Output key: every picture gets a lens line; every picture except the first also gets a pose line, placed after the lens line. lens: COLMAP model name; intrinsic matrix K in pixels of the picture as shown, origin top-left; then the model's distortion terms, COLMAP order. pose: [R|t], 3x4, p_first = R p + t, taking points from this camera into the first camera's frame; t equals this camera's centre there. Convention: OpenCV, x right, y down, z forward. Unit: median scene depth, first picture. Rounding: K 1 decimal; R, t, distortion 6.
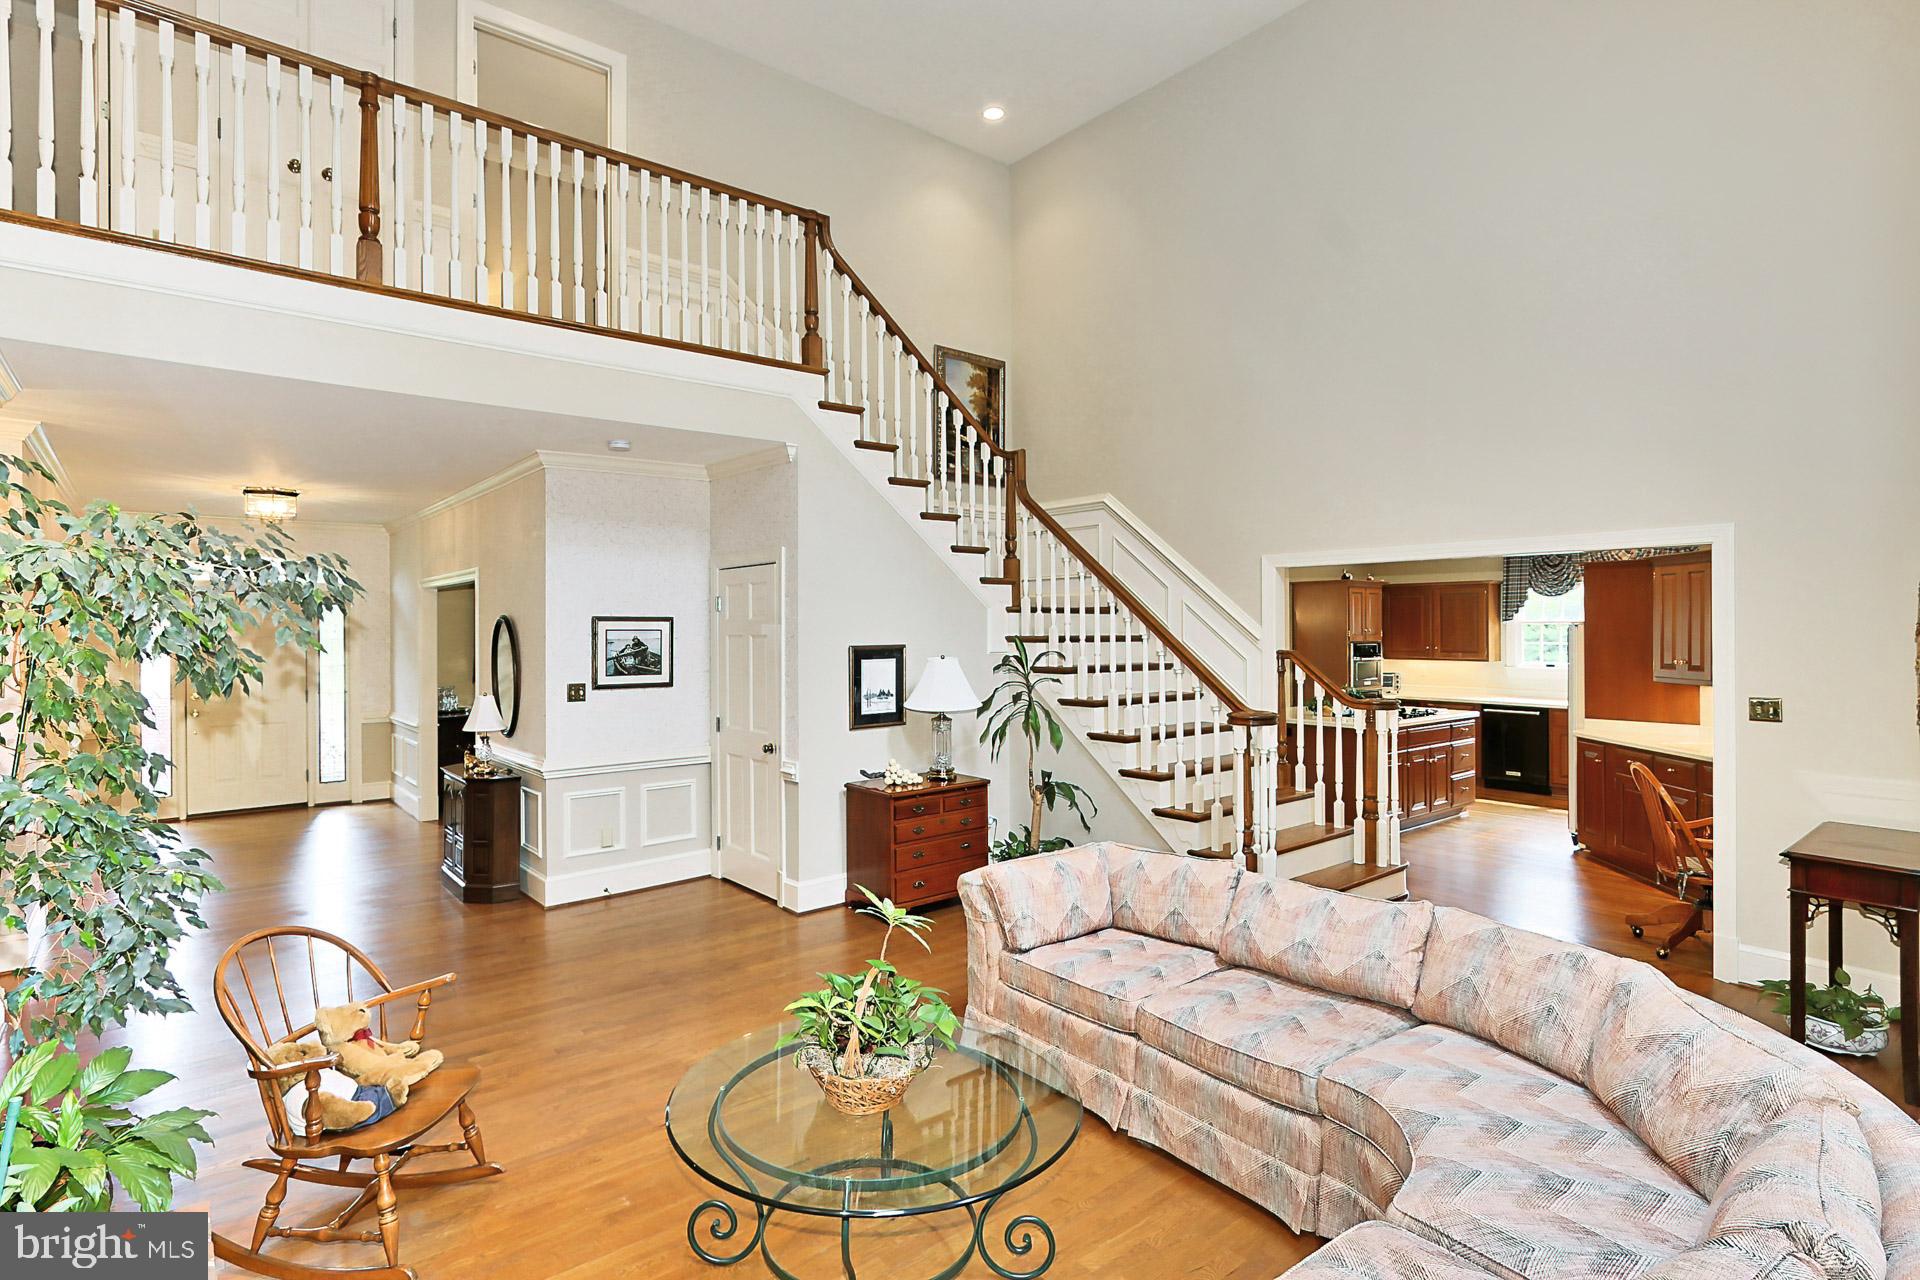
lens RADIAL K [[933.6, 0, 946.3], [0, 933.6, 622.3], [0, 0, 1]] dist [-0.002551, 0.000881]
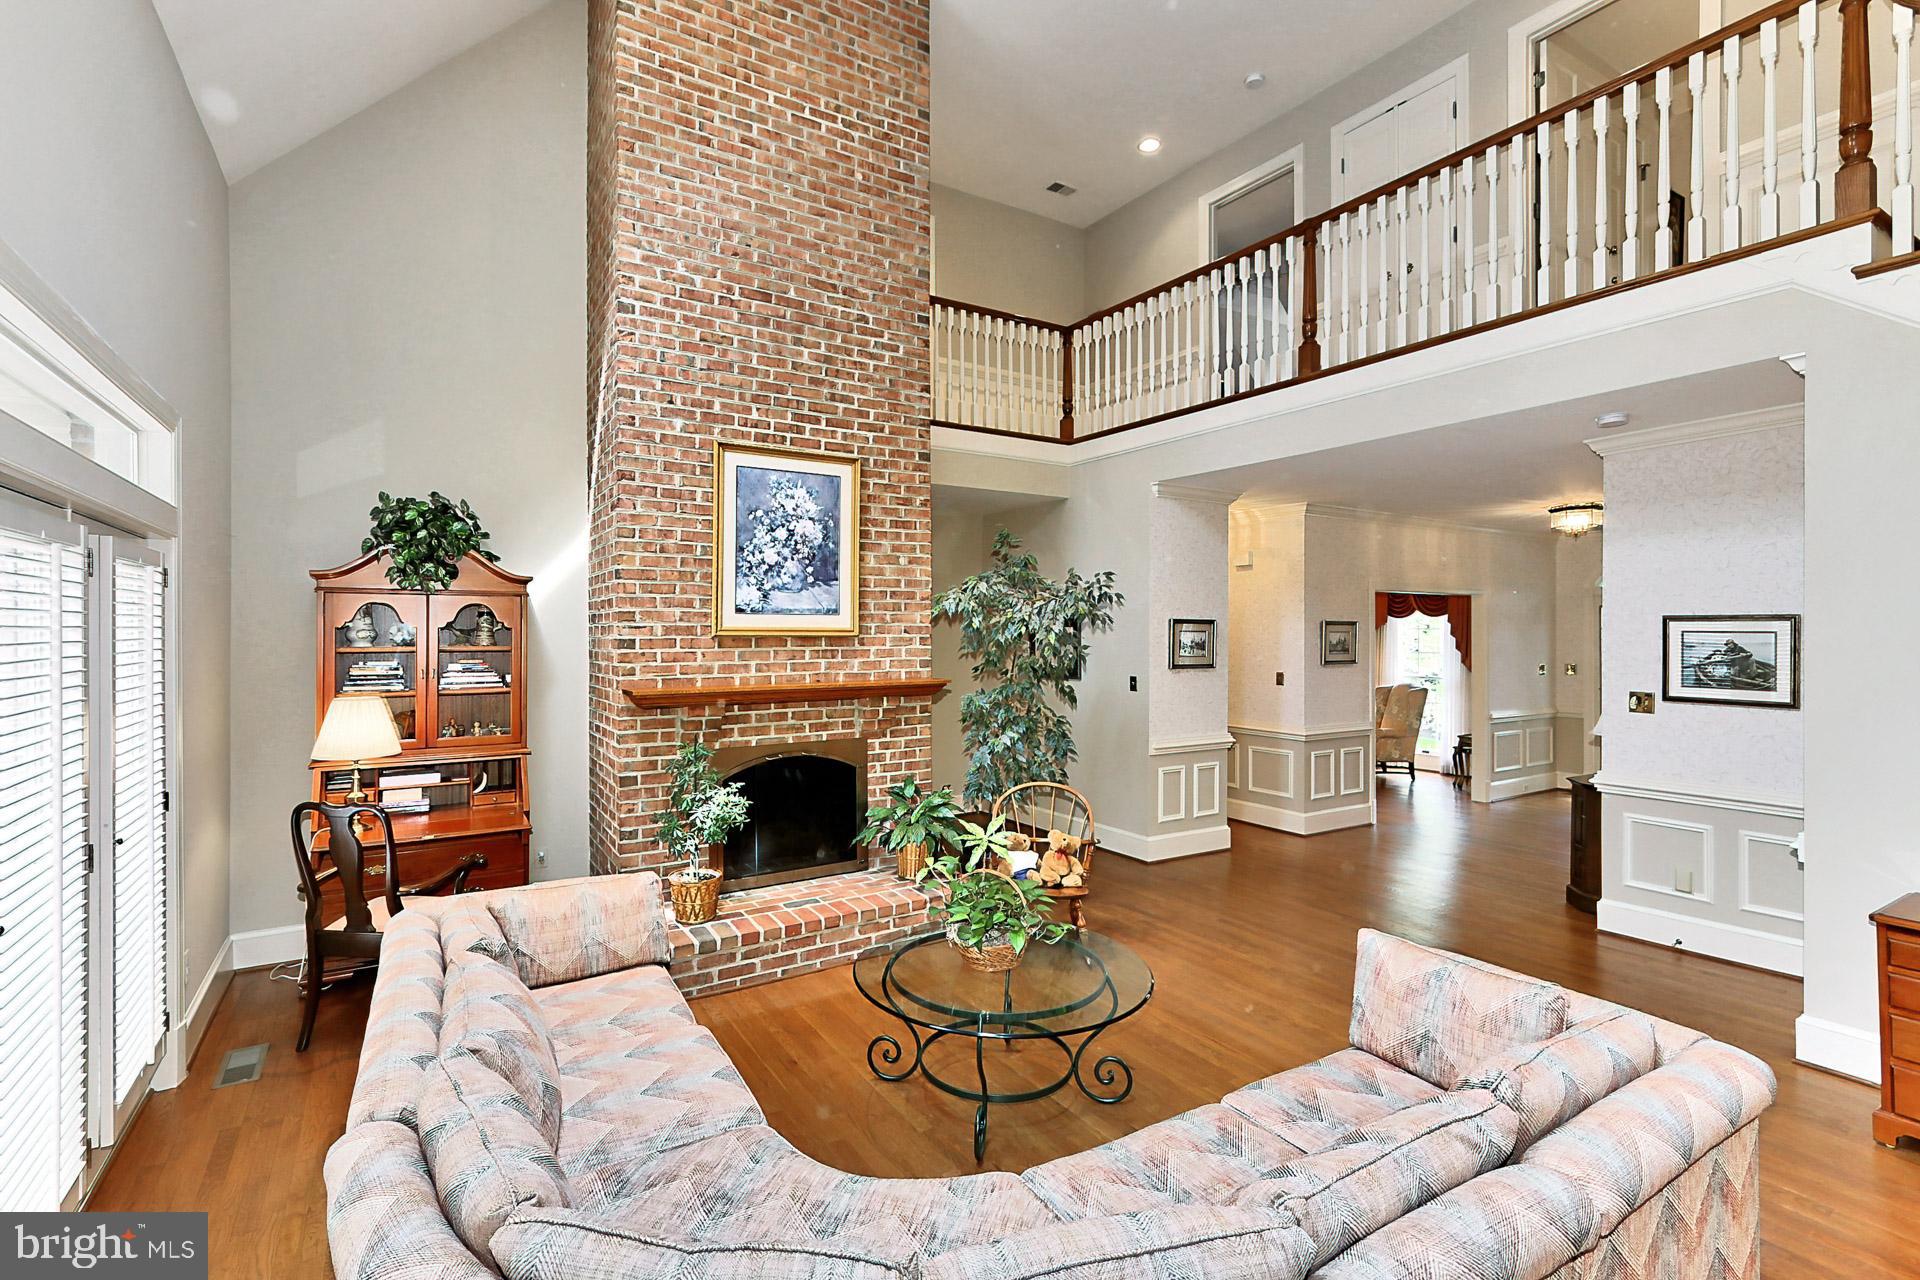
lens RADIAL K [[886.9, 0, 944.4], [0, 886.9, 628.5], [0, 0, 1]] dist [0.011534, 0.000227]
pose [[-0.112614, 0.001999, -0.993637, 0.508569], [0.016071, 0.999871, 0.000190, -0.005468], [0.993509, -0.015948, -0.112632, 0.438459]]
